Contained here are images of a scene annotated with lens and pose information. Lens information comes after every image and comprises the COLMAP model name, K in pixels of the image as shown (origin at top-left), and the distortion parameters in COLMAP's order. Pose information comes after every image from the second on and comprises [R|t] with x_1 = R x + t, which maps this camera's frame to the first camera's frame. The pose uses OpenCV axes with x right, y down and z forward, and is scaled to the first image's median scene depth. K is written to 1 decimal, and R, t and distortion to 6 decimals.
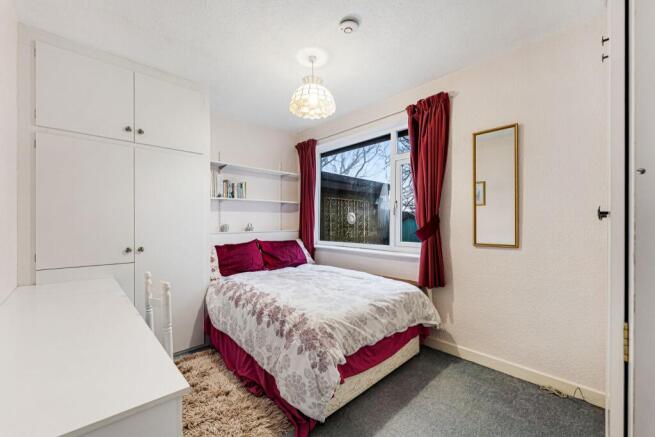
lens RADIAL K [[270.1, 0, 325.3], [0, 270.1, 221.7], [0, 0, 1]] dist [-0.006990, 0.000464]
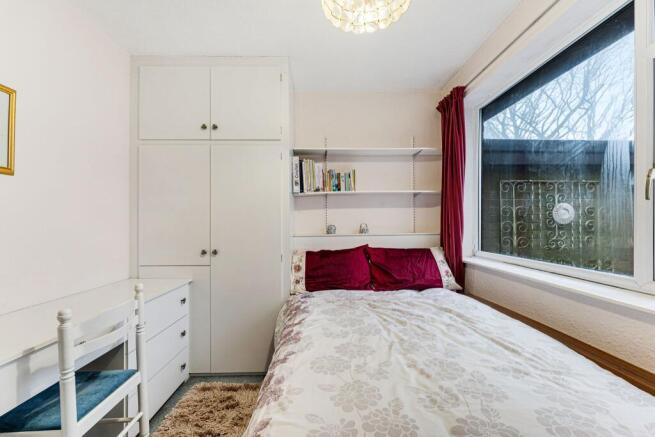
lens RADIAL K [[270.1, 0, 328.5], [0, 270.1, 221.0], [0, 0, 1]] dist [-0.006990, 0.000464]
pose [[0.744838, -0.003747, -0.667235, 0.160087], [0.007746, 0.999965, 0.003031, -0.003865], [0.667201, -0.007426, 0.744841, 0.375224]]
